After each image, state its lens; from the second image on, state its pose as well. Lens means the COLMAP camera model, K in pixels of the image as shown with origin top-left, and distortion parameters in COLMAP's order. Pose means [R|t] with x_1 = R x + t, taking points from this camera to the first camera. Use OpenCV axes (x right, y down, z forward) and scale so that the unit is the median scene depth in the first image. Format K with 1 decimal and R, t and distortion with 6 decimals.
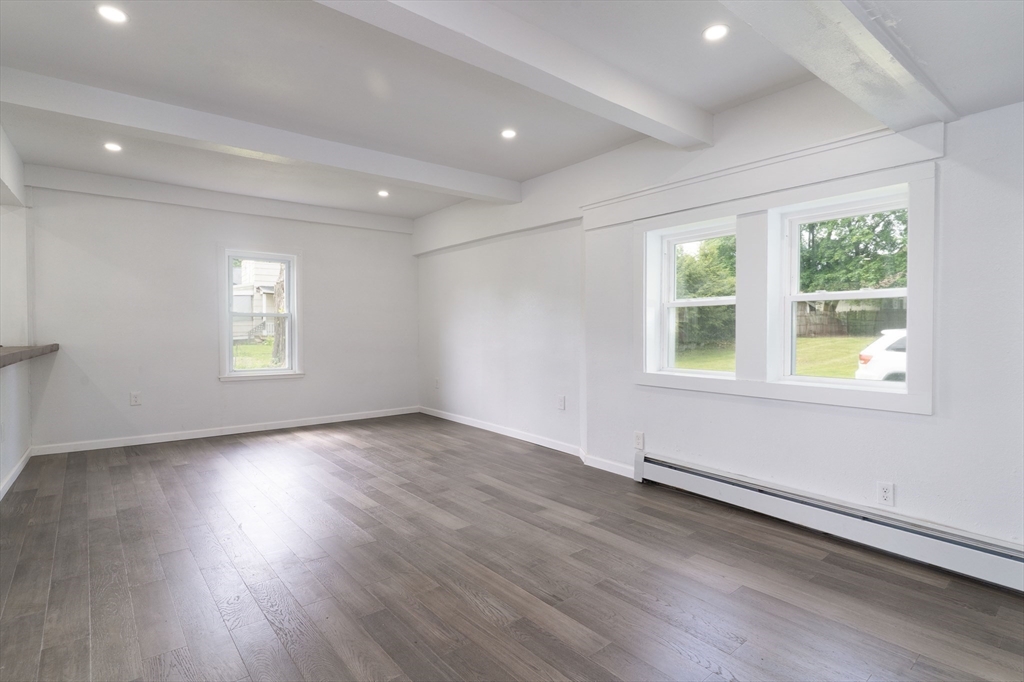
lens RADIAL K [[506.2, 0, 514.6], [0, 506.2, 337.7], [0, 0, 1]] dist [0.001121, 0.001563]
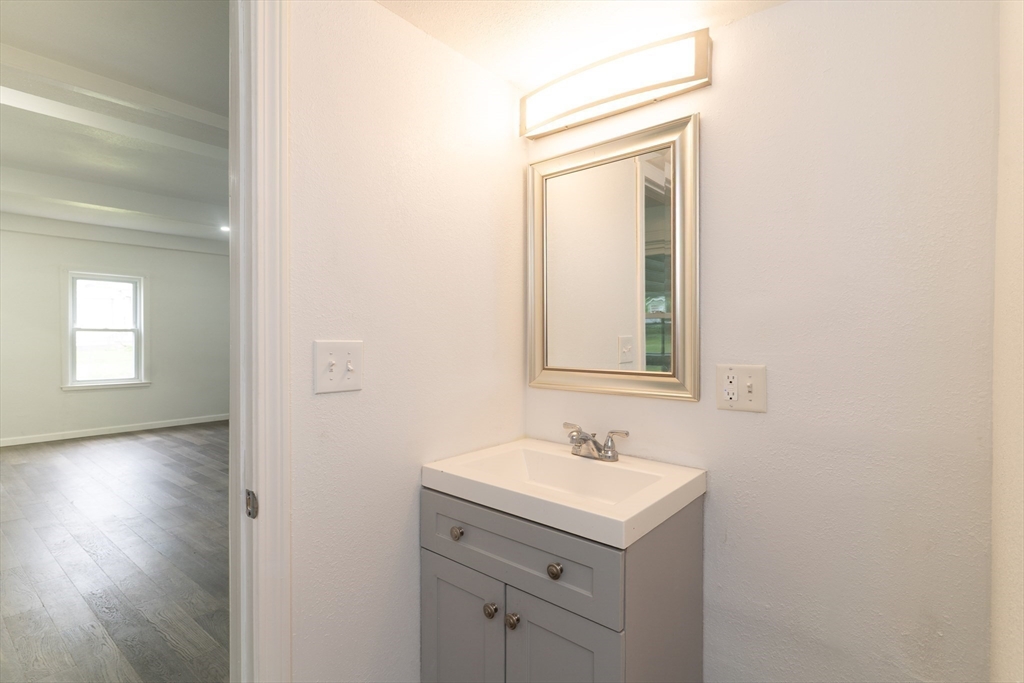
lens RADIAL K [[485.7, 0, 505.5], [0, 485.7, 339.4], [0, 0, 1]] dist [0.001216, 0.000314]
pose [[0.980375, 0.003070, 0.197117, 0.255032], [-0.001912, 0.999980, -0.006065, -0.034403], [-0.197132, 0.005569, 0.980361, -0.376903]]
